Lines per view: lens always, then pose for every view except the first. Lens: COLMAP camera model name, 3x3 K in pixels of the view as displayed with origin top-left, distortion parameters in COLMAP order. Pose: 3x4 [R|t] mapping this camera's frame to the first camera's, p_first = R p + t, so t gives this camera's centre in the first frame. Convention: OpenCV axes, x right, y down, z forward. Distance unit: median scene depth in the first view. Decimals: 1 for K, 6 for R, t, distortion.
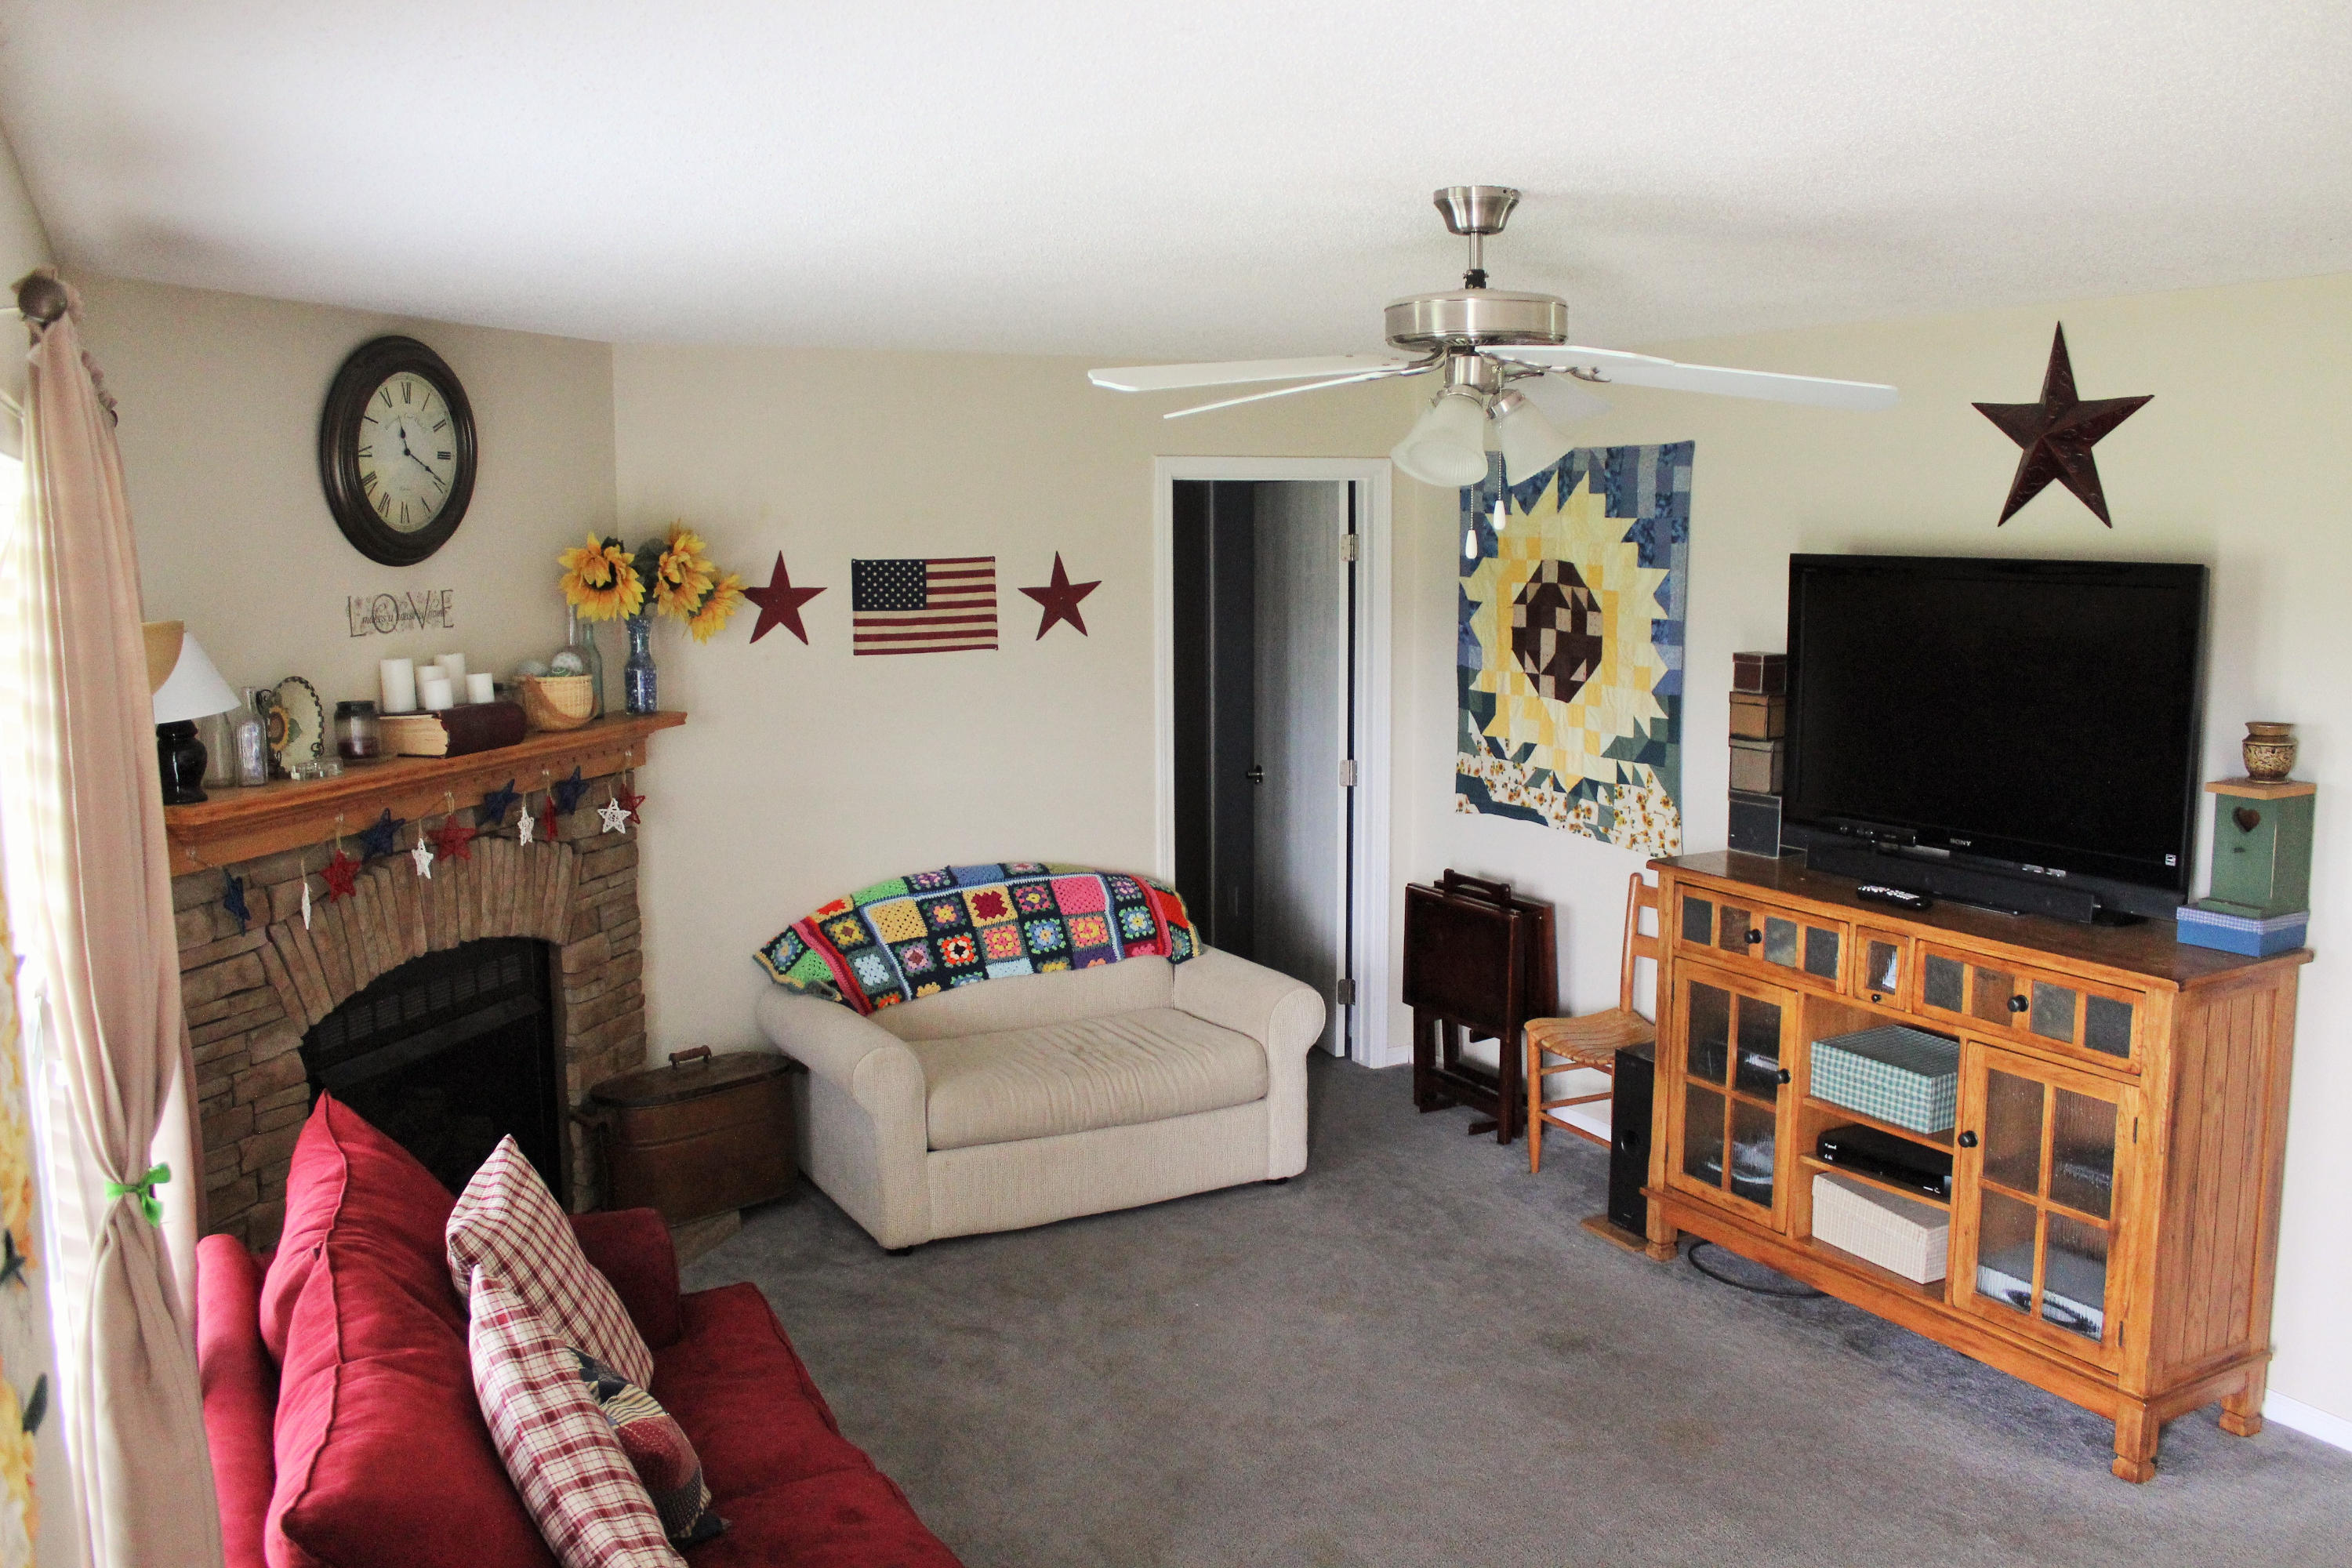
lens RADIAL K [[1975.7, 0, 1176.0], [0, 1975.7, 784.0], [0, 0, 1]] dist [-0.145303, 0.140503]
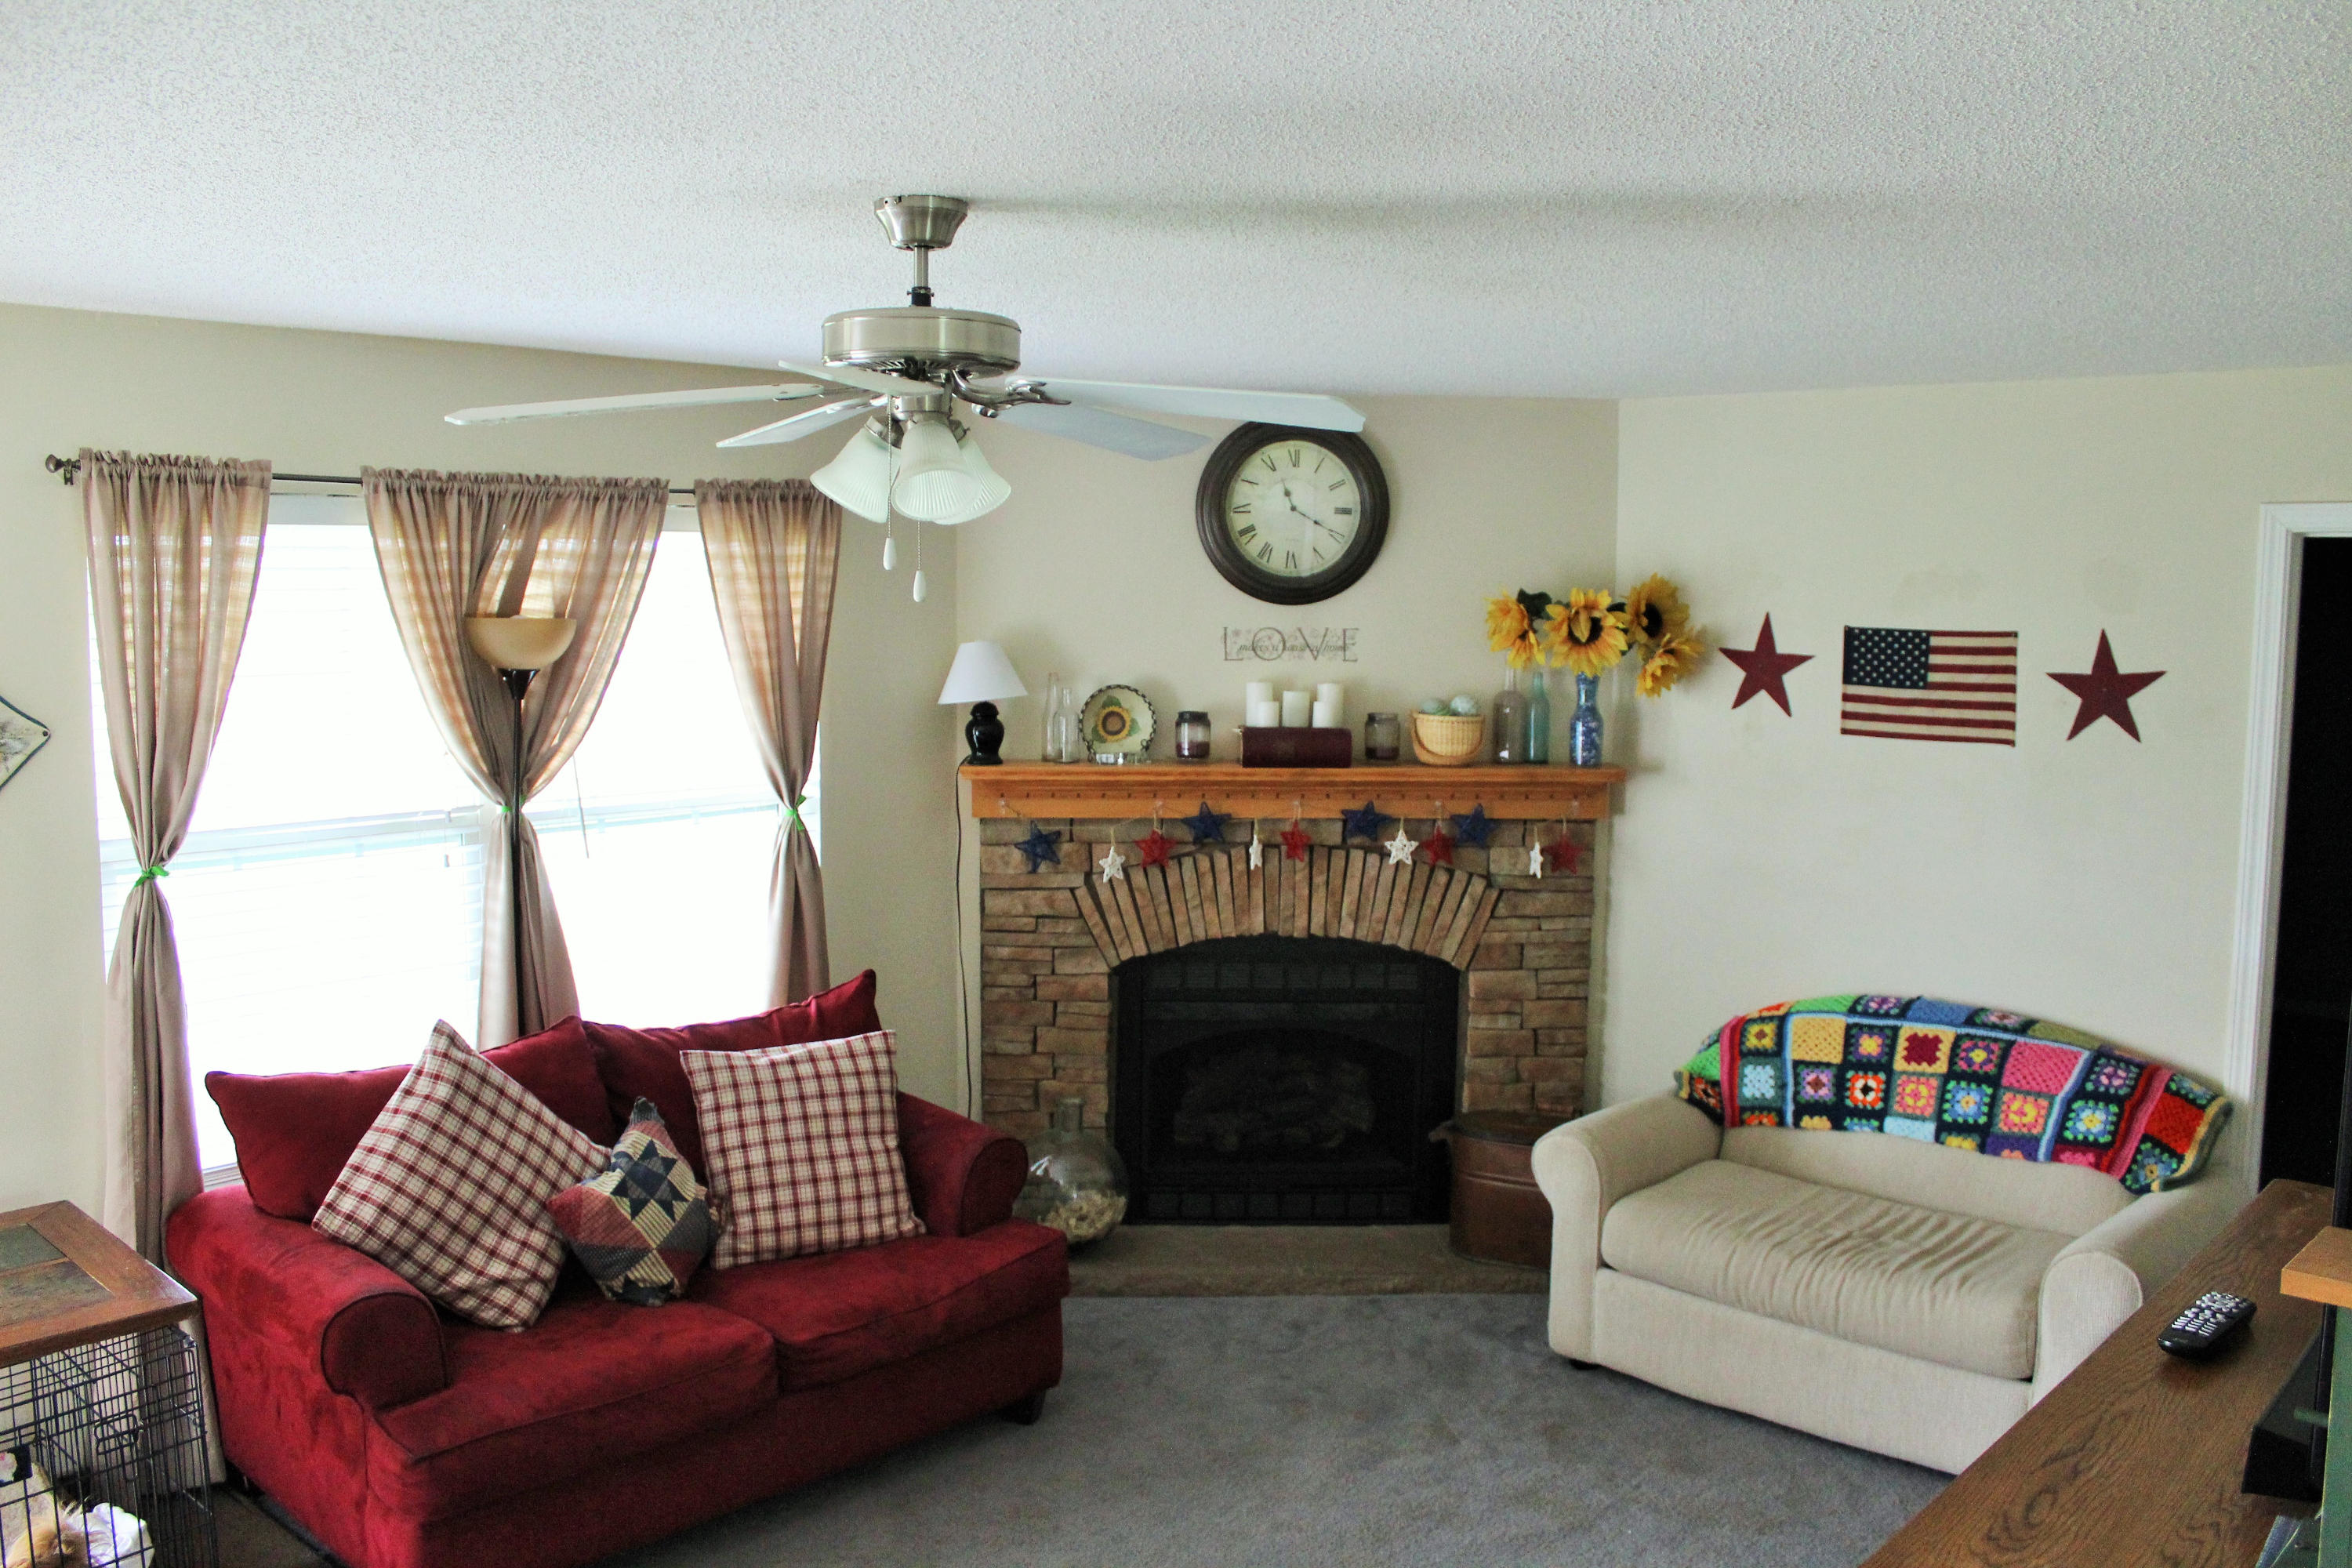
lens RADIAL K [[1975.7, 0, 1176.0], [0, 1975.7, 784.0], [0, 0, 1]] dist [-0.145303, 0.140503]
pose [[0.321924, 0.107060, -0.940693, 0.566132], [-0.142285, 0.987772, 0.063726, -0.056613], [0.936013, 0.113332, 0.333220, 0.432059]]
